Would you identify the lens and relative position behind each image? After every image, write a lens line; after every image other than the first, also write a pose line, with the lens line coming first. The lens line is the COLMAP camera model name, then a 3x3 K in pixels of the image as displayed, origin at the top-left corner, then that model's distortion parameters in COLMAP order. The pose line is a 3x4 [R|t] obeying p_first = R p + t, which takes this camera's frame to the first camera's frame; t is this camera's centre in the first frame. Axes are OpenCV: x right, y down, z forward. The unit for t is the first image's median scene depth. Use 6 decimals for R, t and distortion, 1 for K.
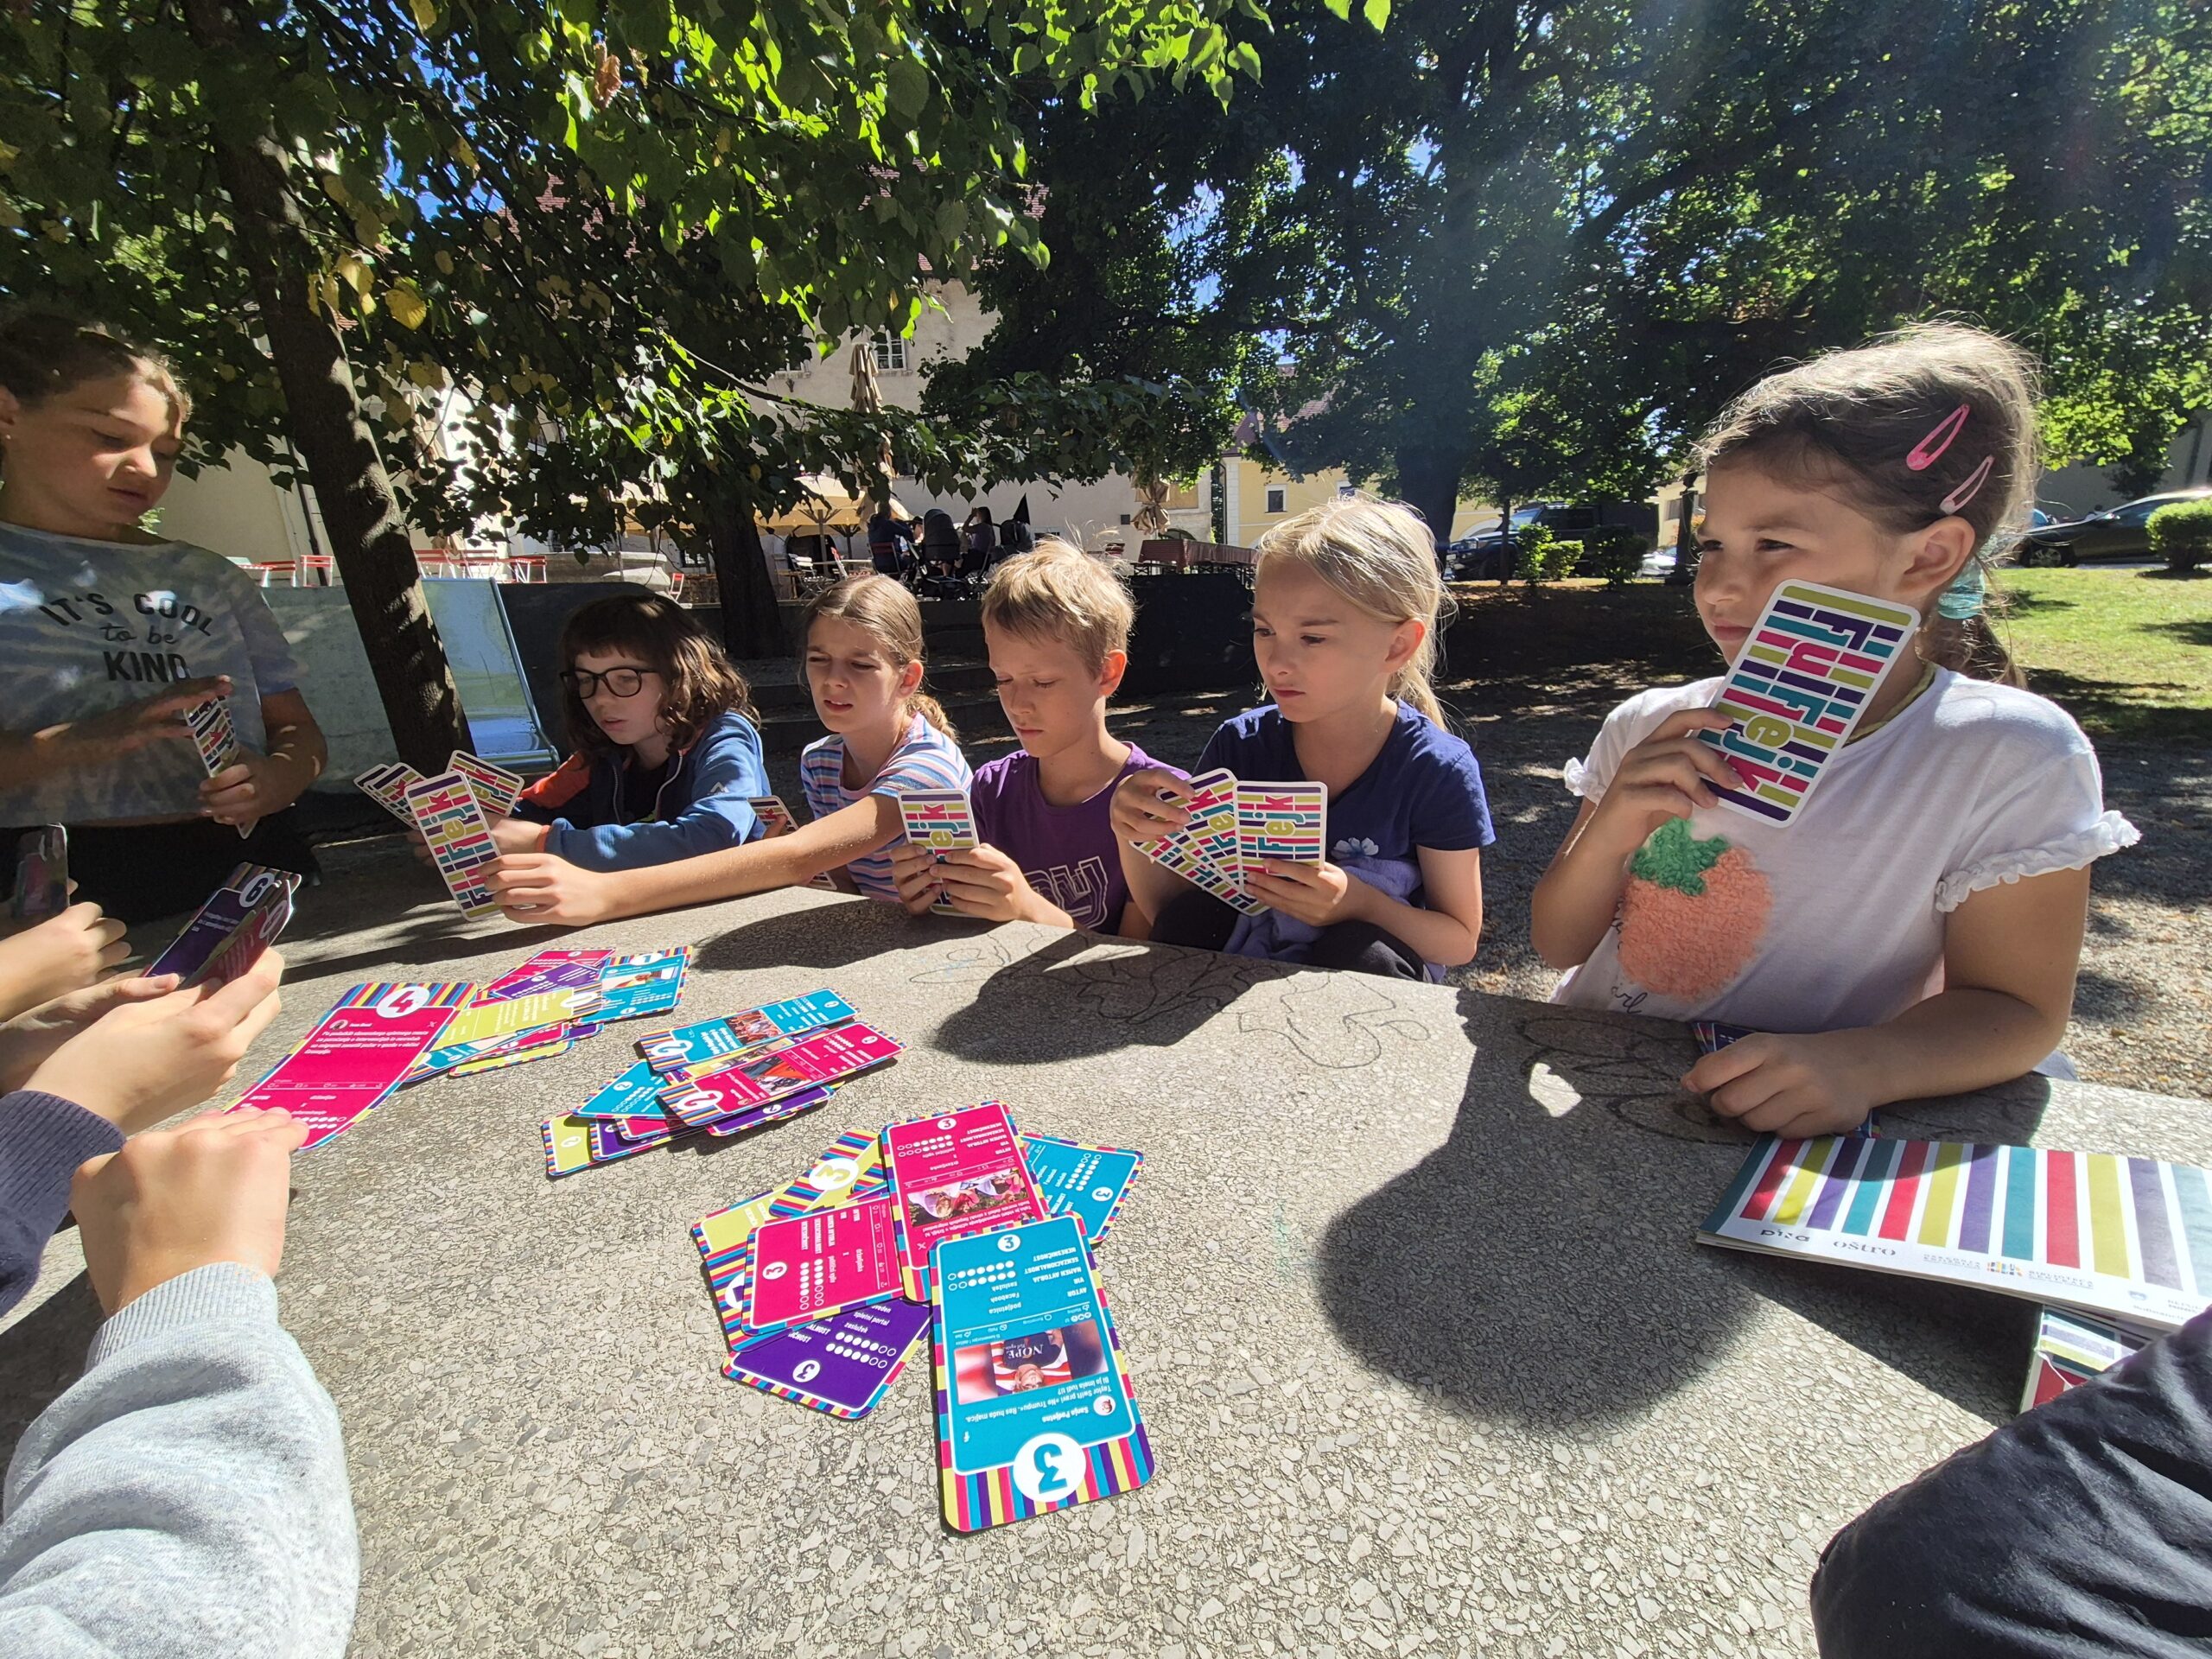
lens RADIAL K [[887.7, 0, 1105.2], [0, 887.7, 831.0], [0, 0, 1]] dist [-0.000807, -0.000004]
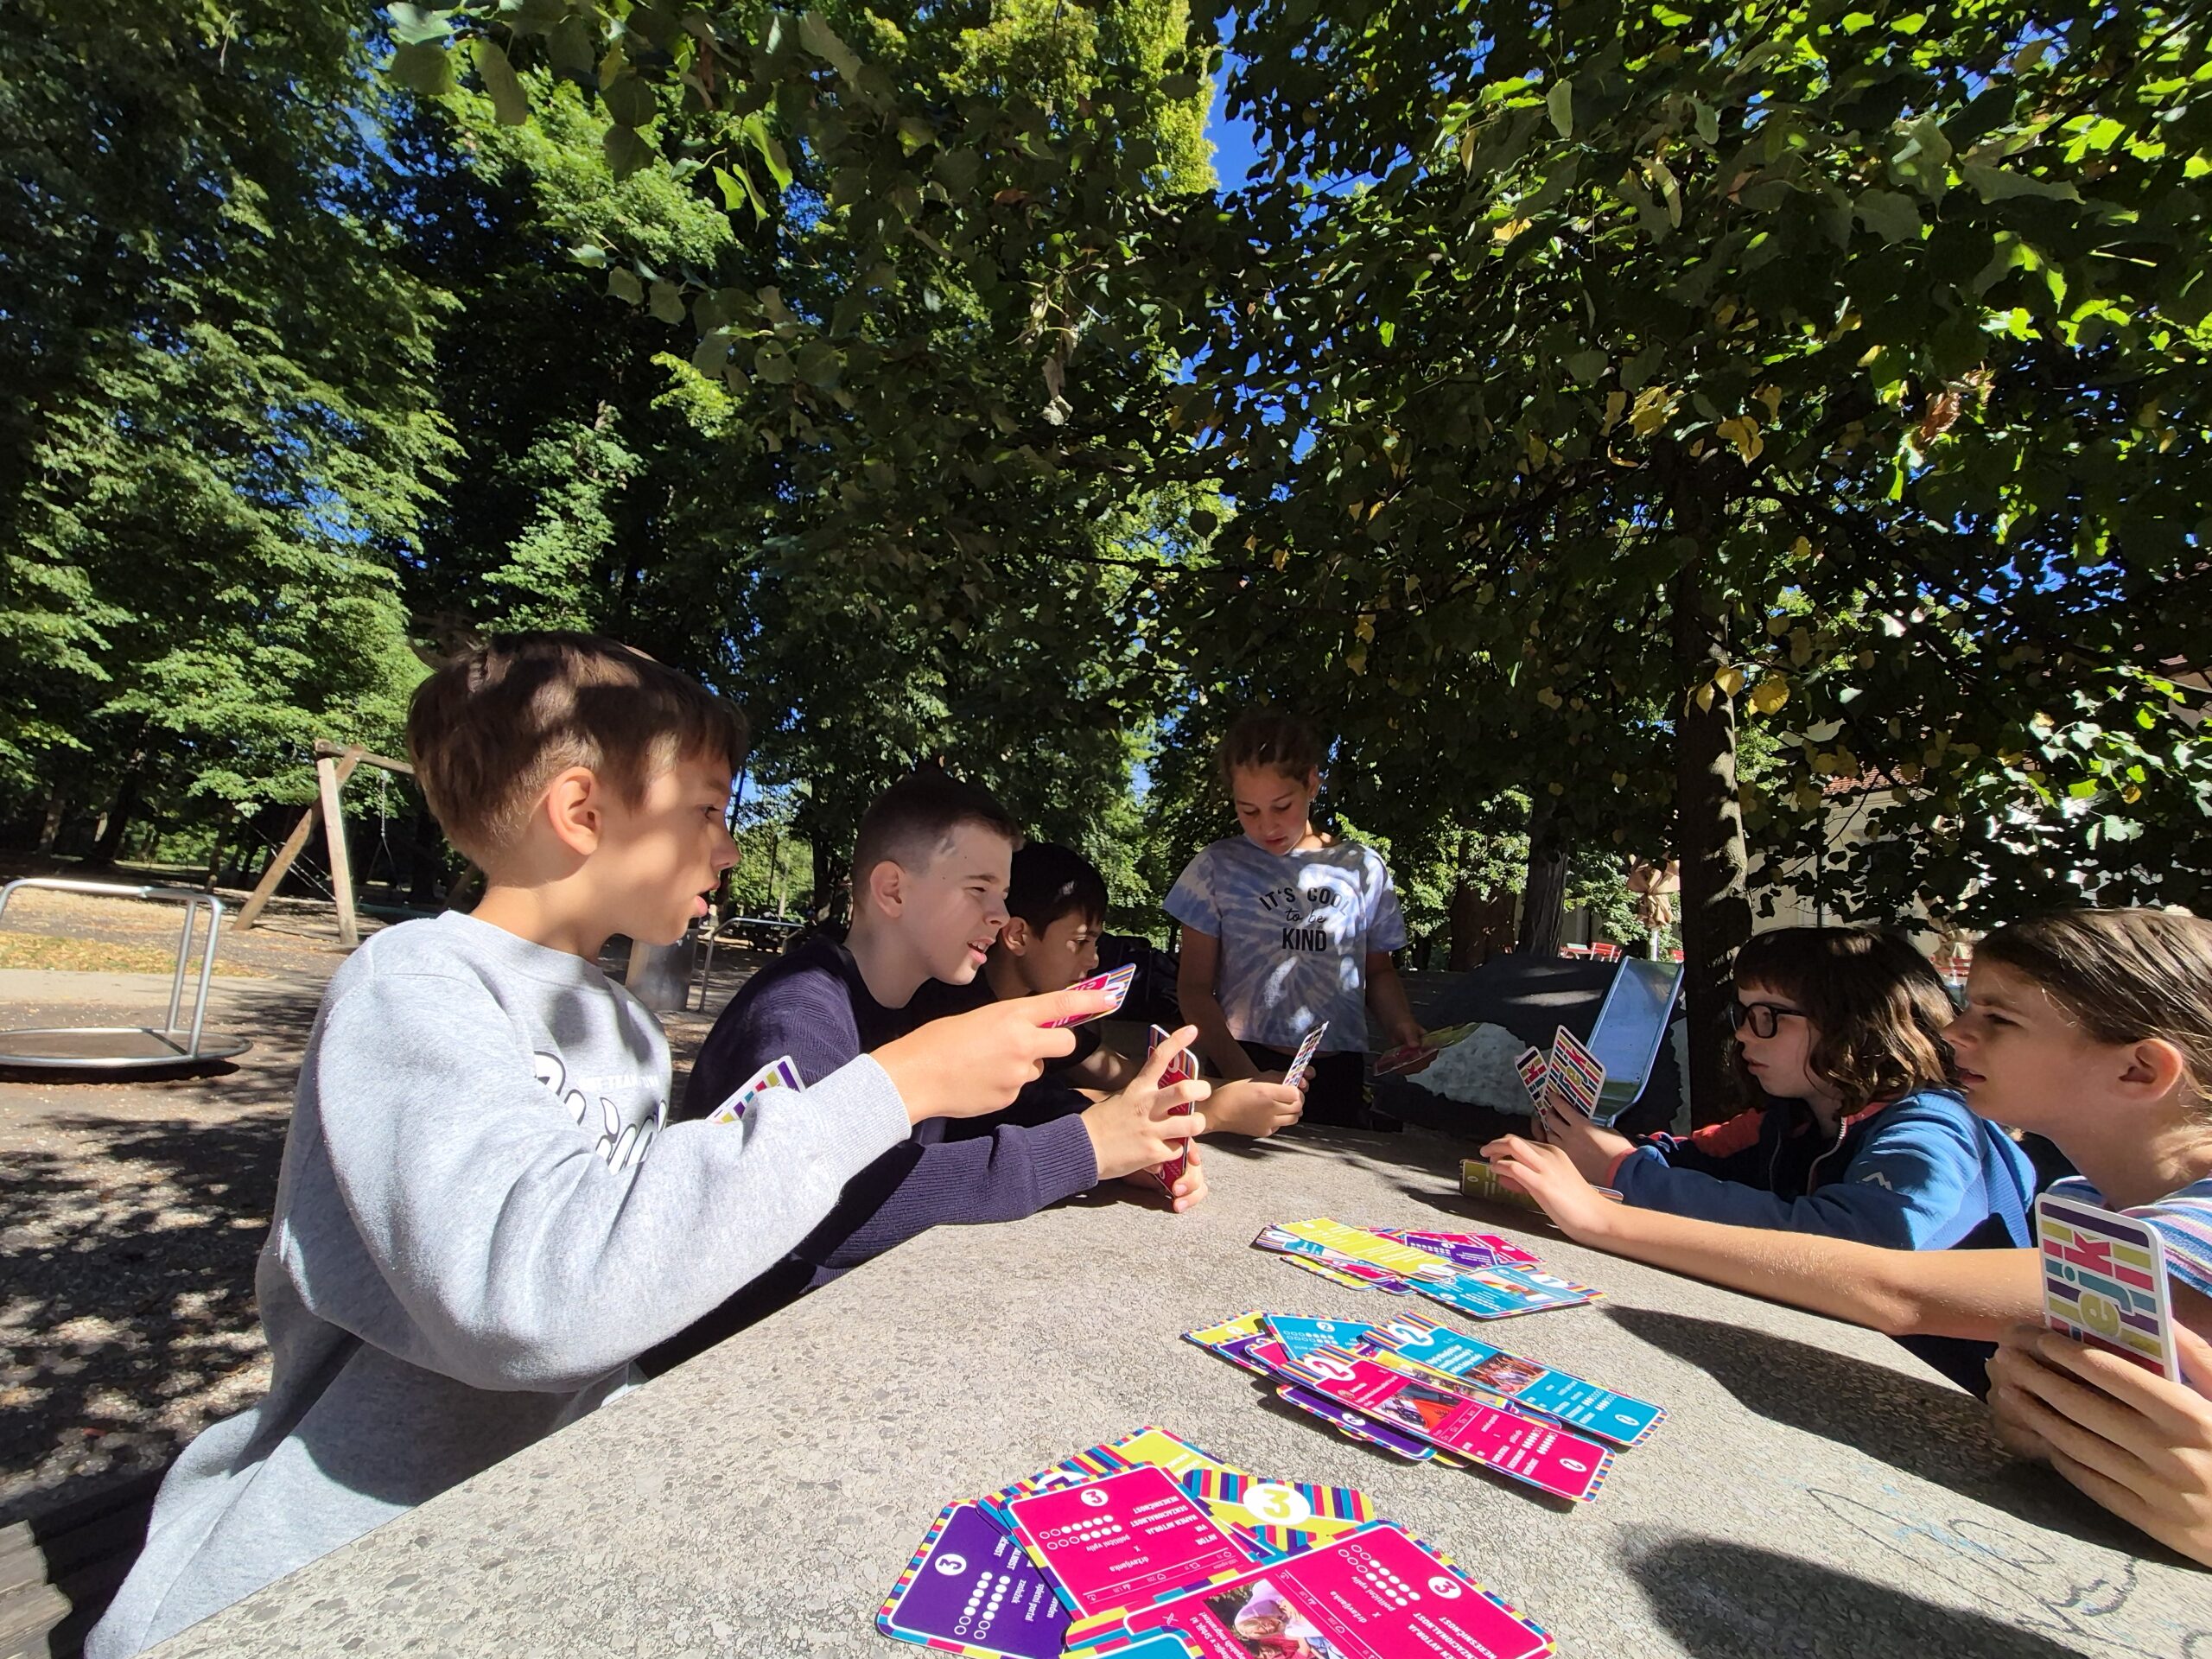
lens RADIAL K [[887.7, 0, 1106.5], [0, 887.7, 827.0], [0, 0, 1]] dist [-0.000807, -0.000004]
pose [[0.216070, -0.074499, -0.973532, 0.388055], [-0.348387, 0.925569, -0.148151, 0.028278], [0.912108, 0.371177, 0.174034, 0.509845]]
